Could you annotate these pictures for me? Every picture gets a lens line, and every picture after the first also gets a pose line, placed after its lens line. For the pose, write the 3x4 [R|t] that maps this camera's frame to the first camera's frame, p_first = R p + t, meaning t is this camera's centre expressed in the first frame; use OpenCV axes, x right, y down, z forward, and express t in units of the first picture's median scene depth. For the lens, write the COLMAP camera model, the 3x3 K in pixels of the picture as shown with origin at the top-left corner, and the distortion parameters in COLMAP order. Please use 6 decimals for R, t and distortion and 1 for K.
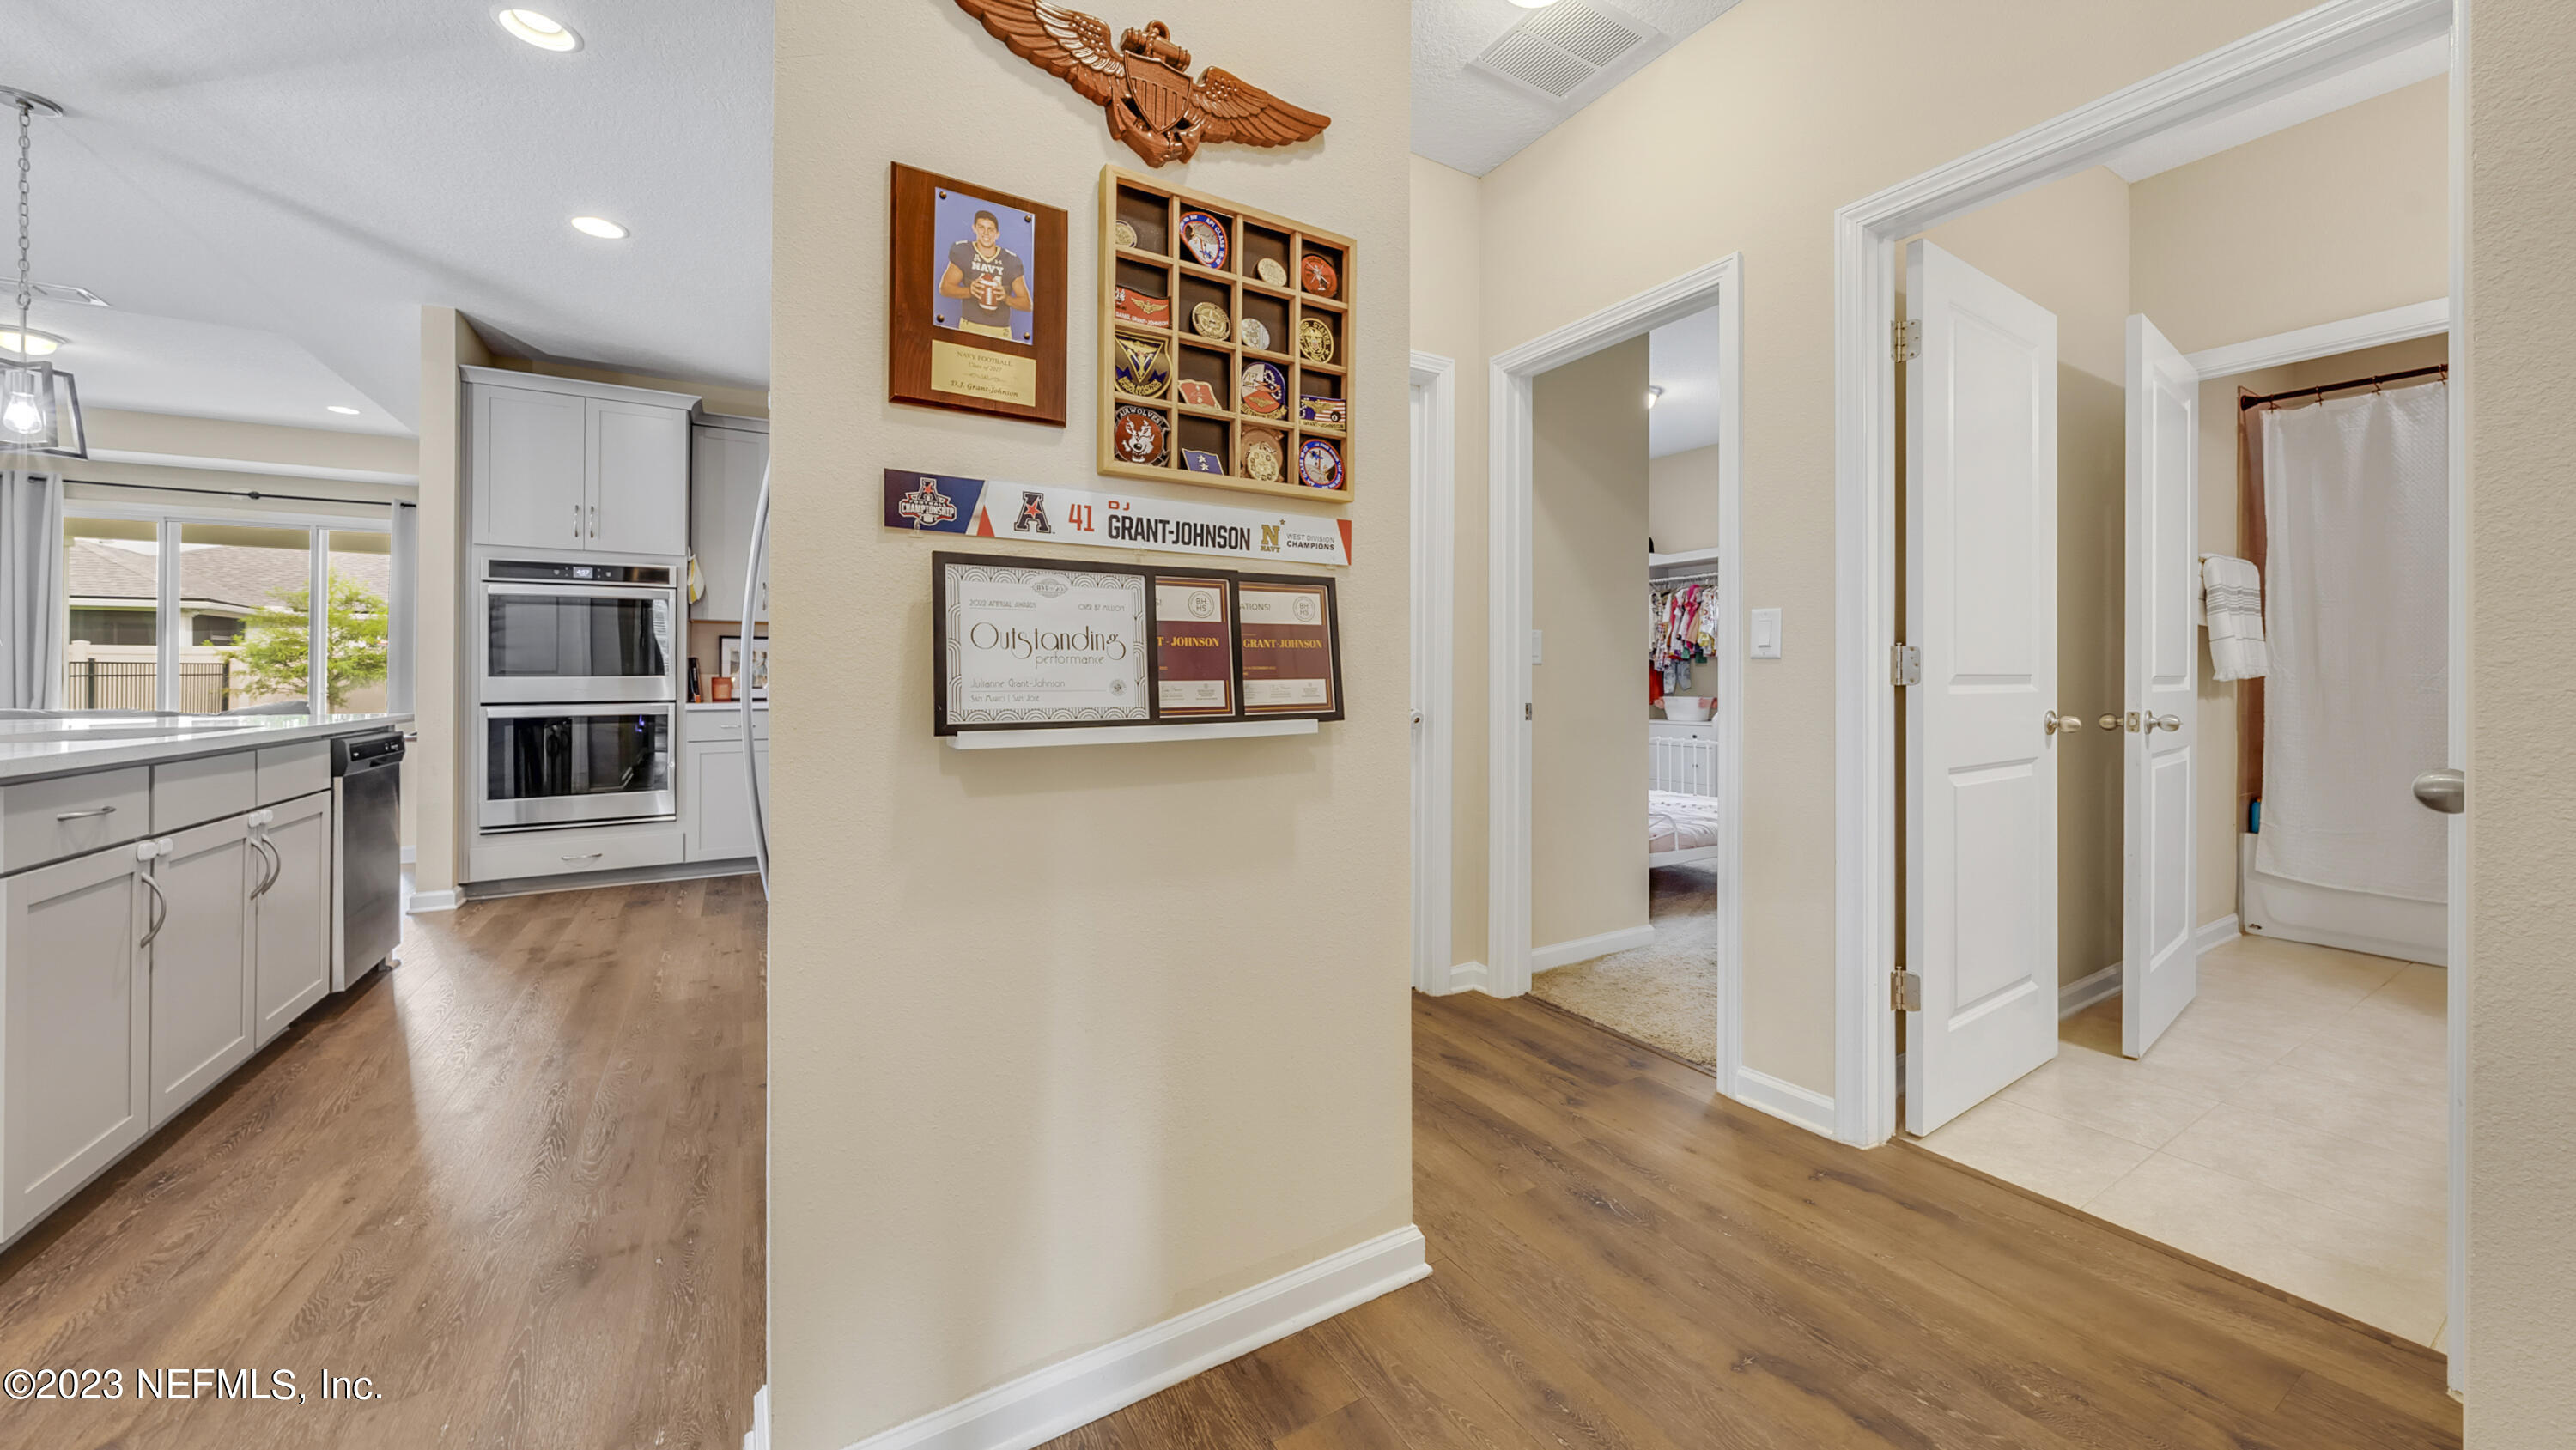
lens RADIAL K [[905.3, 0, 1294.6], [0, 905.3, 672.6], [0, 0, 1]] dist [0.001450, -0.000414]
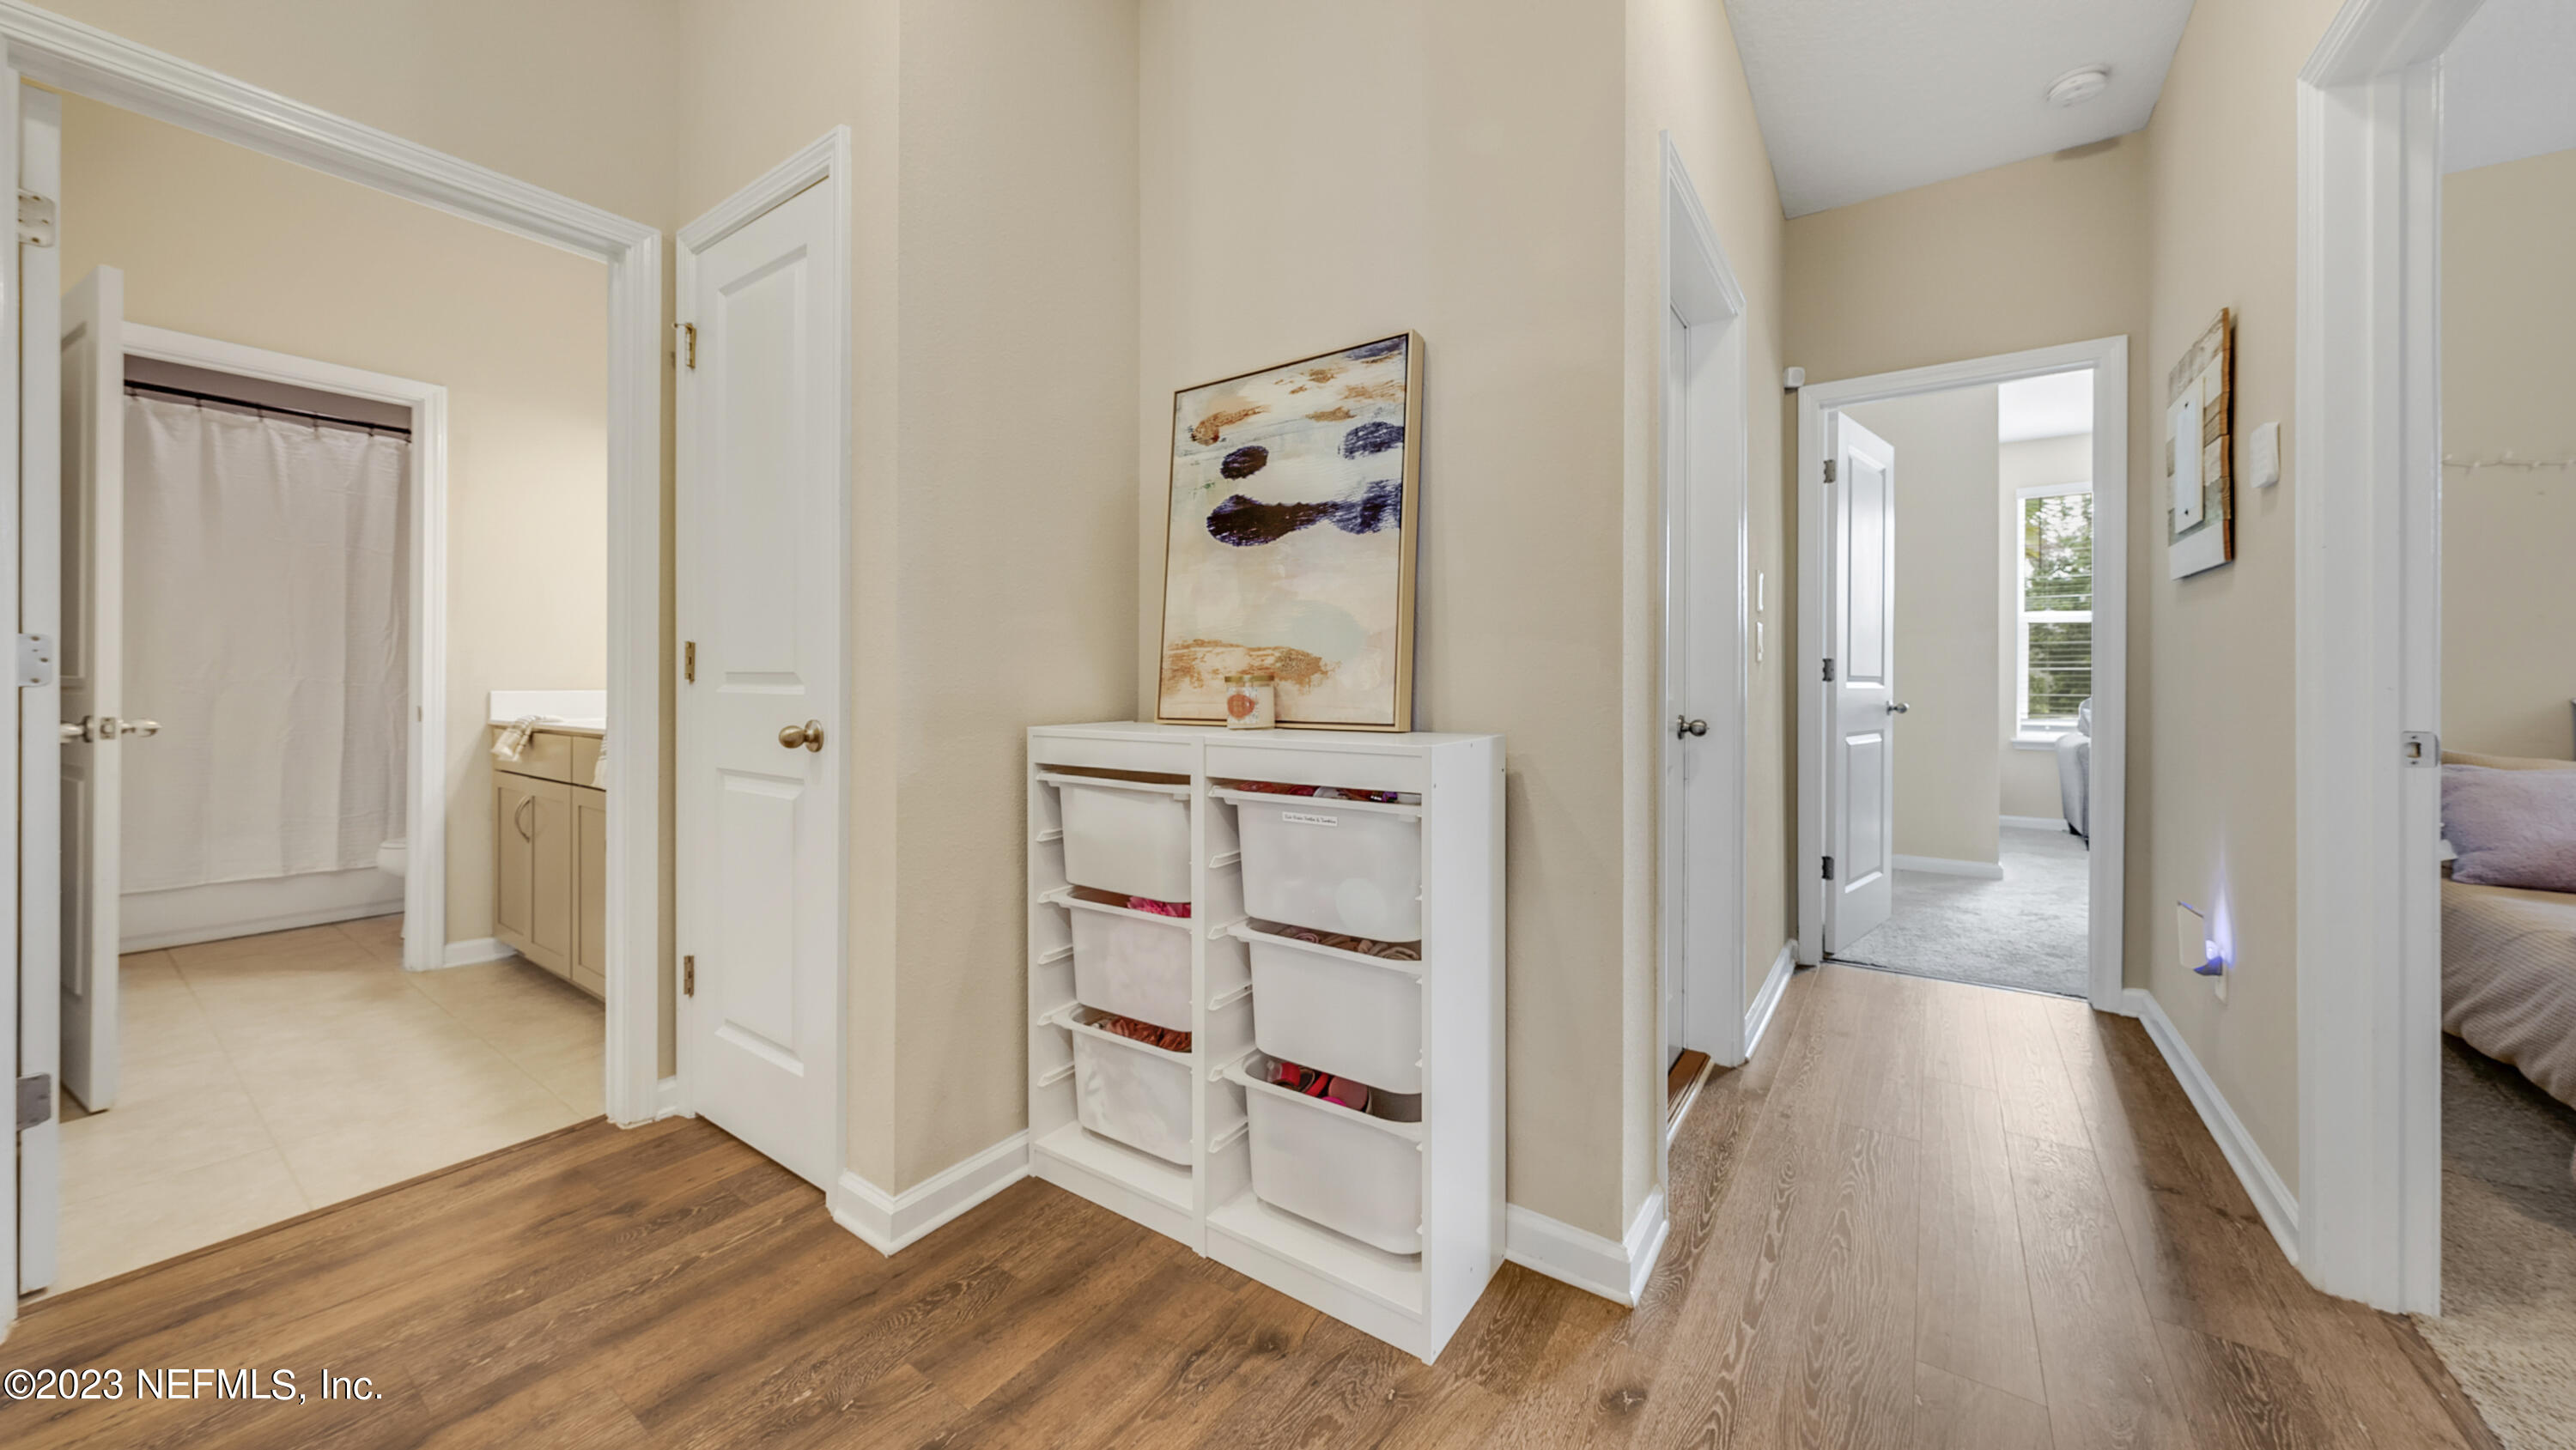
lens RADIAL K [[905.3, 0, 1307.2], [0, 905.3, 681.1], [0, 0, 1]] dist [0.001450, -0.000414]
pose [[-0.414766, 0.003012, 0.909923, -0.356979], [-0.002724, 0.999986, -0.004552, 0.011271], [-0.909924, -0.004366, -0.414752, 0.312285]]
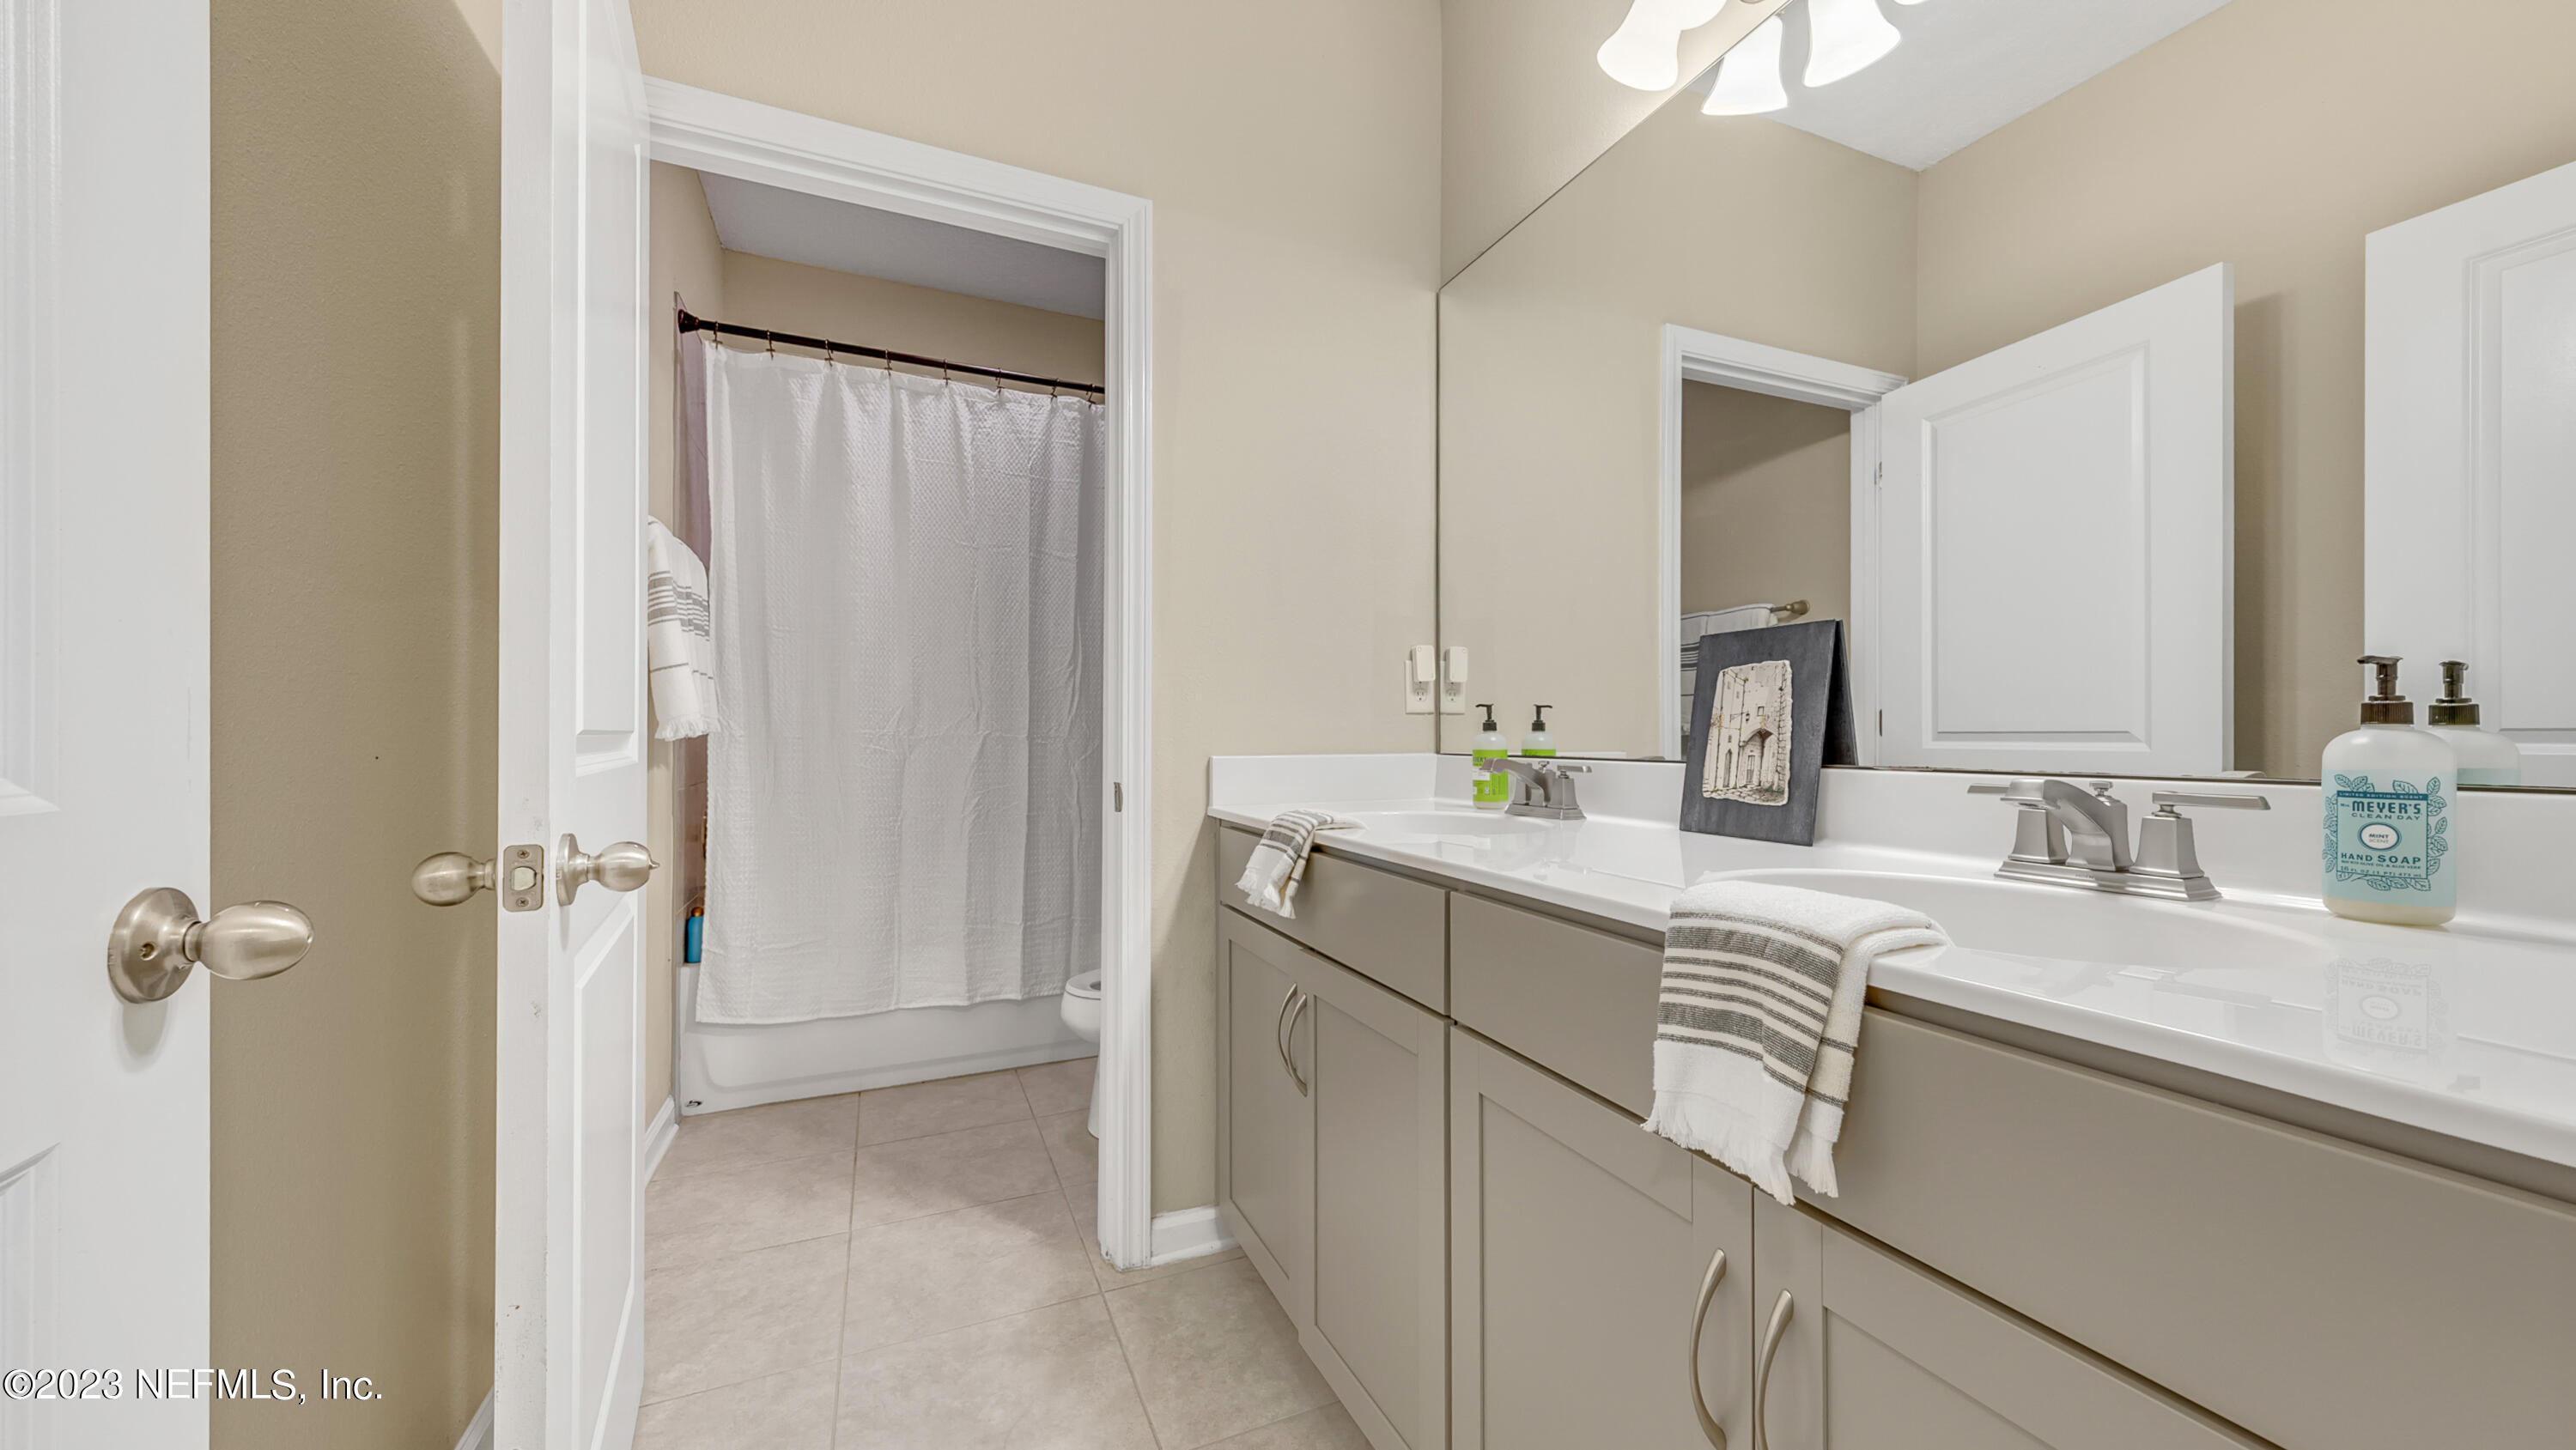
lens RADIAL K [[905.3, 0, 1292.1], [0, 905.3, 730.7], [0, 0, 1]] dist [0.001450, -0.000414]
pose [[0.118000, 0.001709, 0.993012, 0.653523], [-0.001933, 0.999997, -0.001491, 0.004288], [-0.993012, -0.001743, 0.118003, 0.707996]]
